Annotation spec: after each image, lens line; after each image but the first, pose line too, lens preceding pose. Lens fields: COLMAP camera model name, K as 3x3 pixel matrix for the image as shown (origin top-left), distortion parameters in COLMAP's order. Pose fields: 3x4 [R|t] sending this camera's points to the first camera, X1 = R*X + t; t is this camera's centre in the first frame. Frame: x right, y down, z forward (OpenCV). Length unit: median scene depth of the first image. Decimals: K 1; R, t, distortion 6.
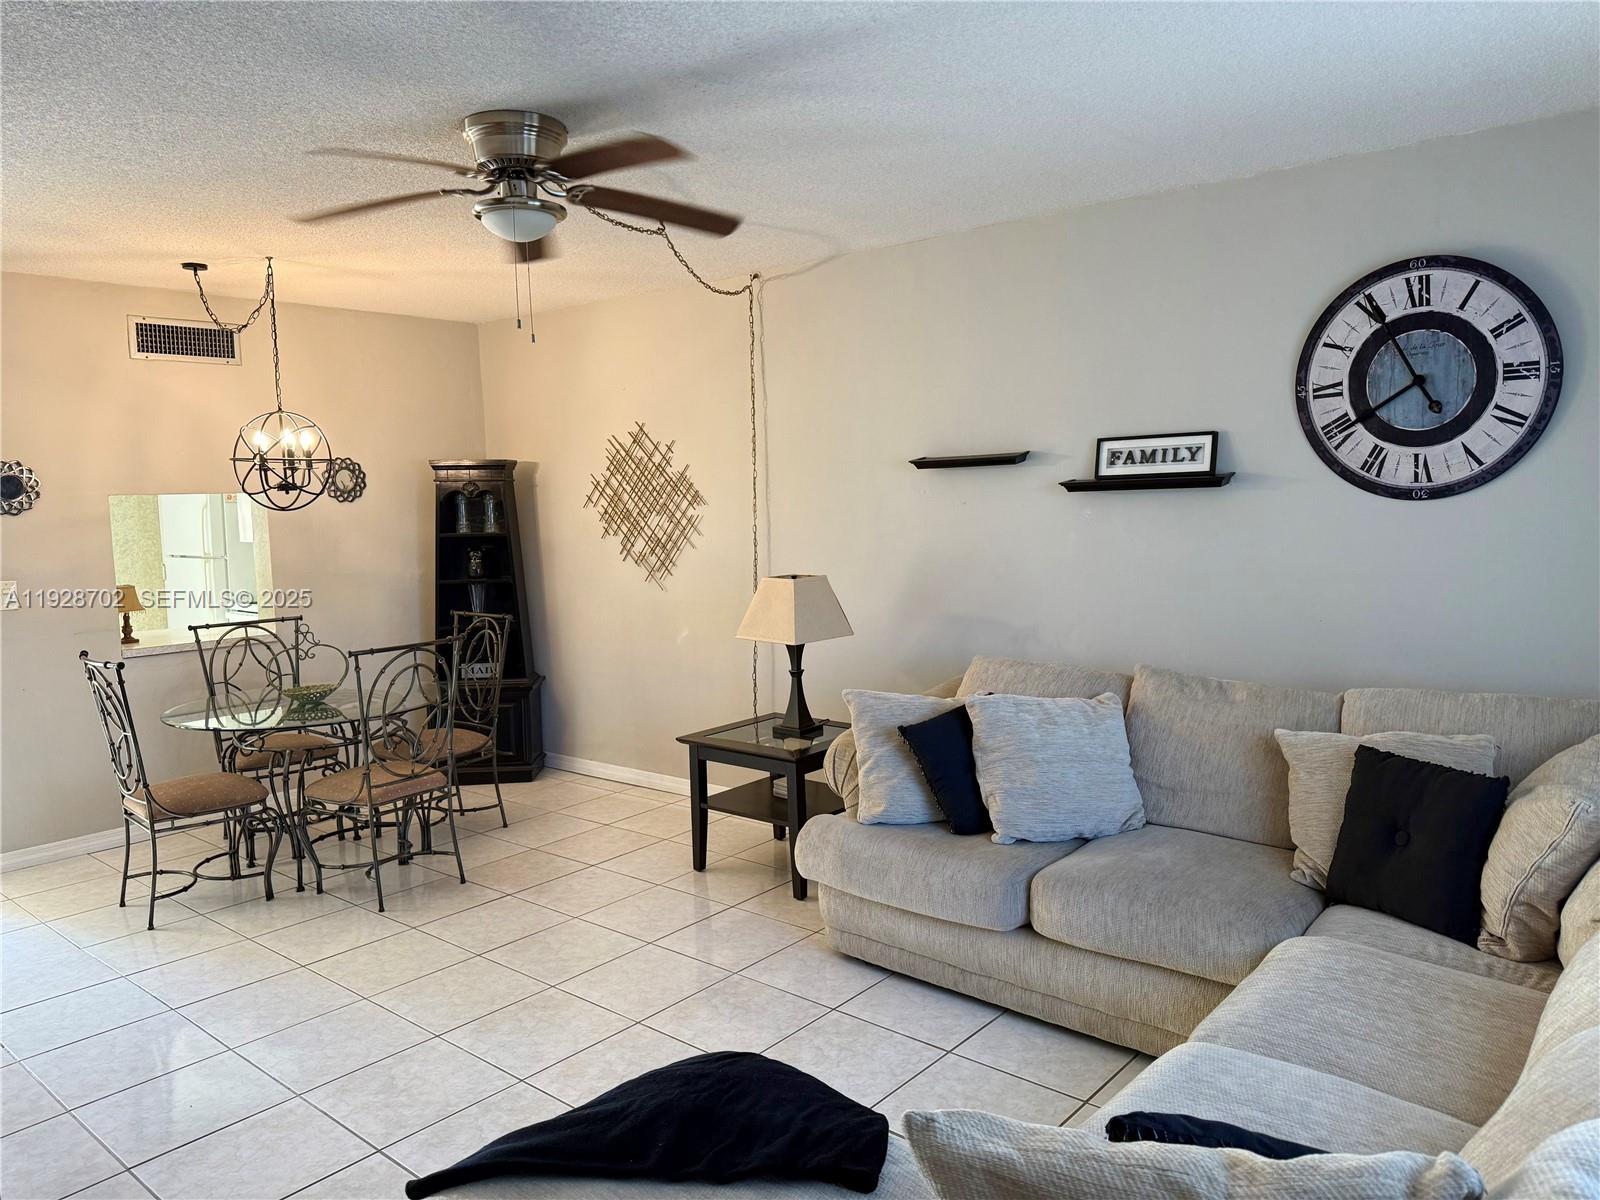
lens RADIAL K [[1118.2, 0, 786.7], [0, 1118.2, 592.4], [0, 0, 1]] dist [0.076893, -0.096225]
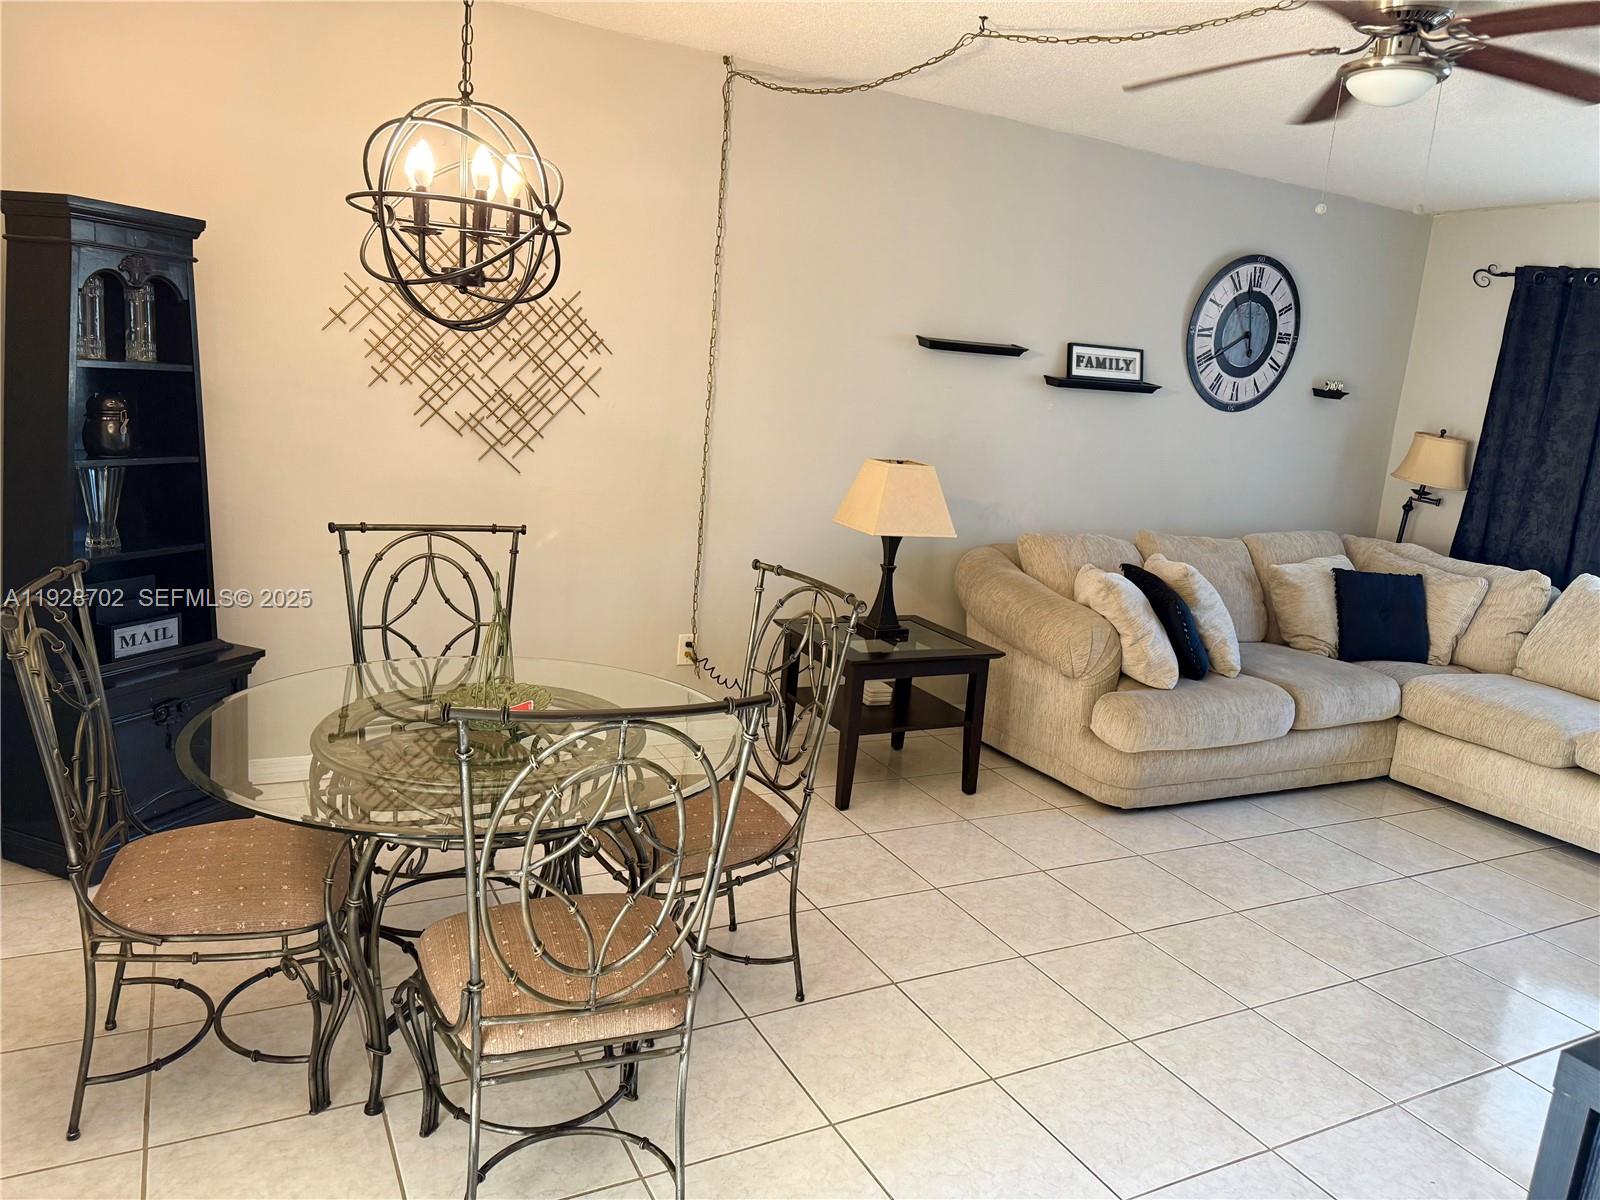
lens RADIAL K [[1118.2, 0, 786.7], [0, 1118.2, 592.4], [0, 0, 1]] dist [0.076893, -0.096225]
pose [[0.371497, -0.126966, 0.919712, -1.104963], [-0.011946, 0.989869, 0.141477, -0.045971], [-0.928357, -0.063545, 0.366217, 0.945524]]
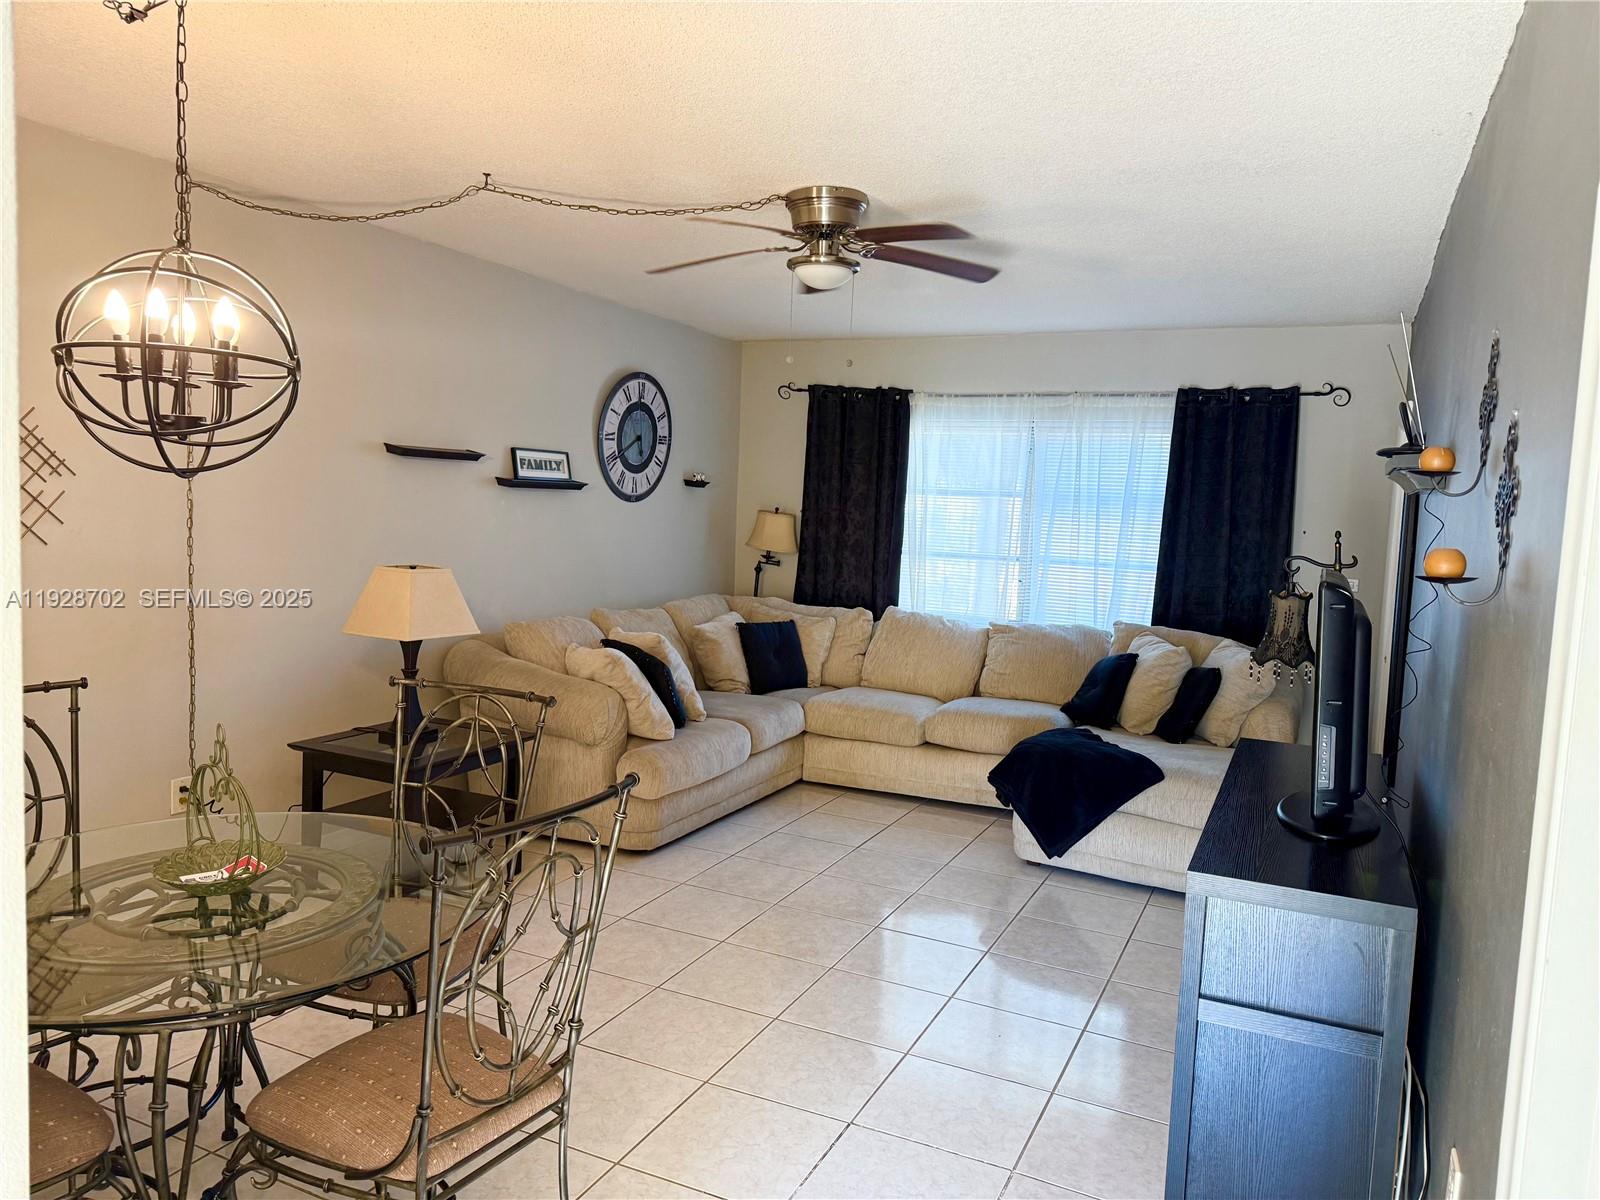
lens RADIAL K [[1118.2, 0, 786.7], [0, 1118.2, 592.4], [0, 0, 1]] dist [0.076893, -0.096225]
pose [[-0.259027, -0.067042, 0.963541, -1.236764], [0.048340, 0.995438, 0.082257, -0.070040], [-0.964660, 0.067885, -0.254604, 1.189560]]
